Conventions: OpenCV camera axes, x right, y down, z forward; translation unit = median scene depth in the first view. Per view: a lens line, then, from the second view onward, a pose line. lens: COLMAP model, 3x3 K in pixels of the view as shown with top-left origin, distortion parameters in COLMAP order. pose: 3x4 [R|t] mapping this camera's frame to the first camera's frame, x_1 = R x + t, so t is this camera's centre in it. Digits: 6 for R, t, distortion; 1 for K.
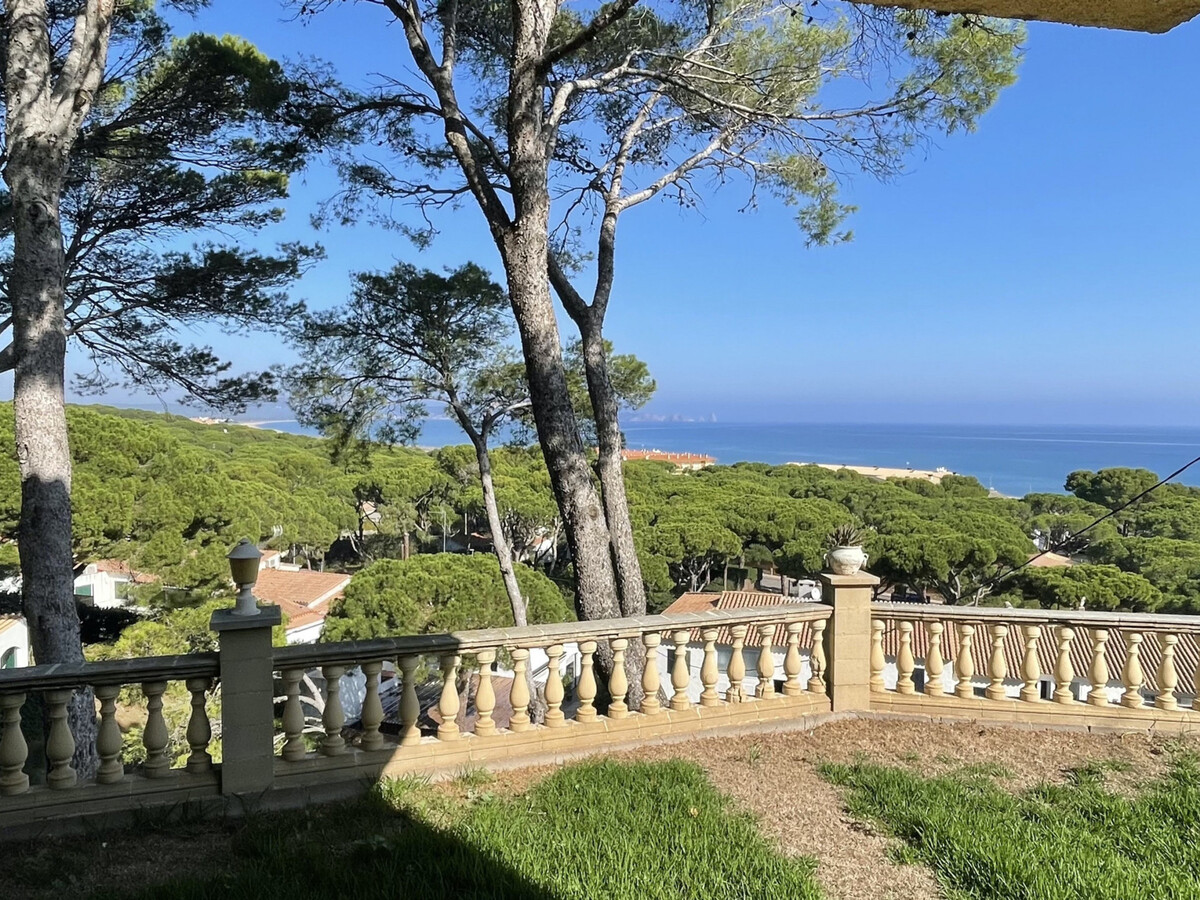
lens RADIAL K [[921.4, 0, 612.8], [0, 921.4, 457.7], [0, 0, 1]] dist [0.051898, -0.108254]
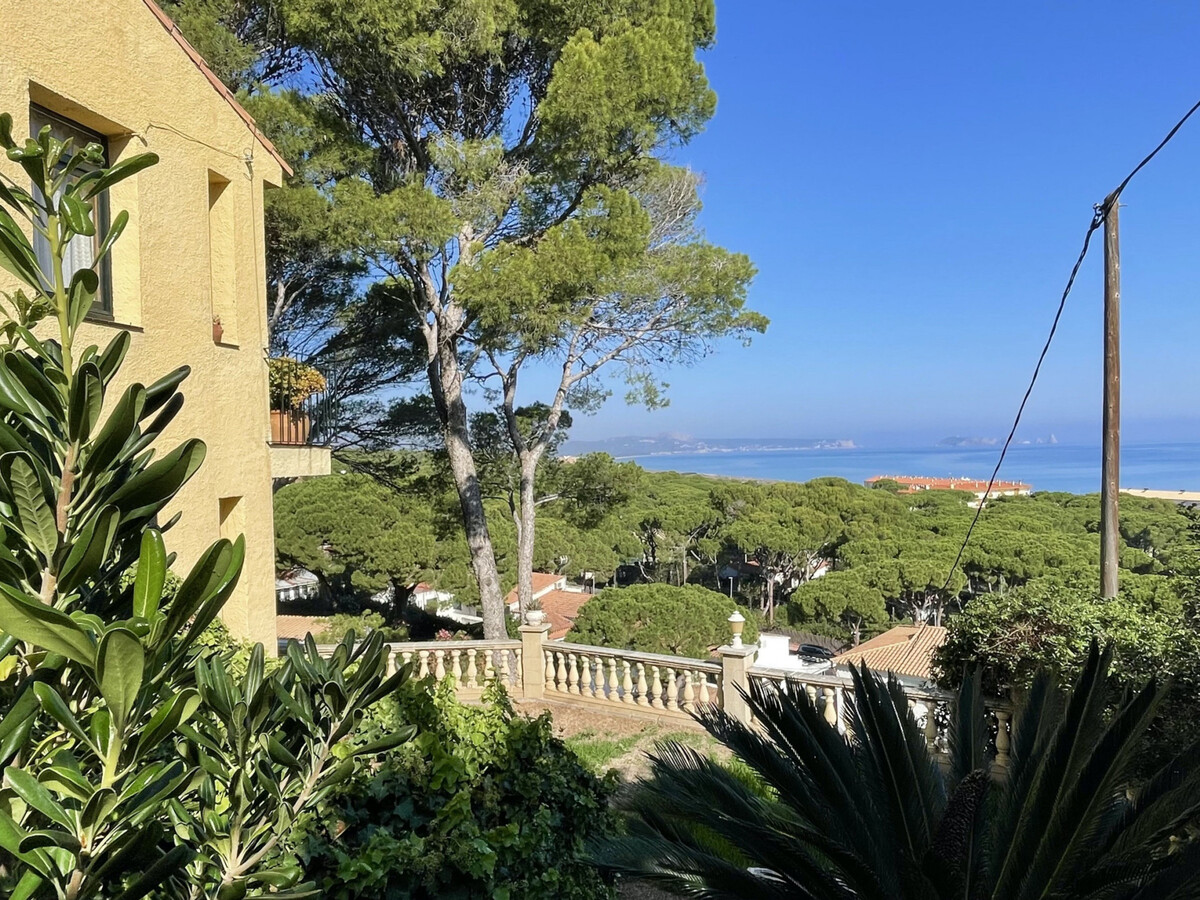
lens RADIAL K [[886.0, 0, 600.0], [0, 886.0, 450.0], [0, 0, 1]] dist [0.051120, -0.085408]
pose [[0.916012, -0.032544, -0.399829, 0.172028], [0.019399, 0.999131, -0.036881, -0.025413], [0.400682, 0.026028, 0.915848, -0.097035]]
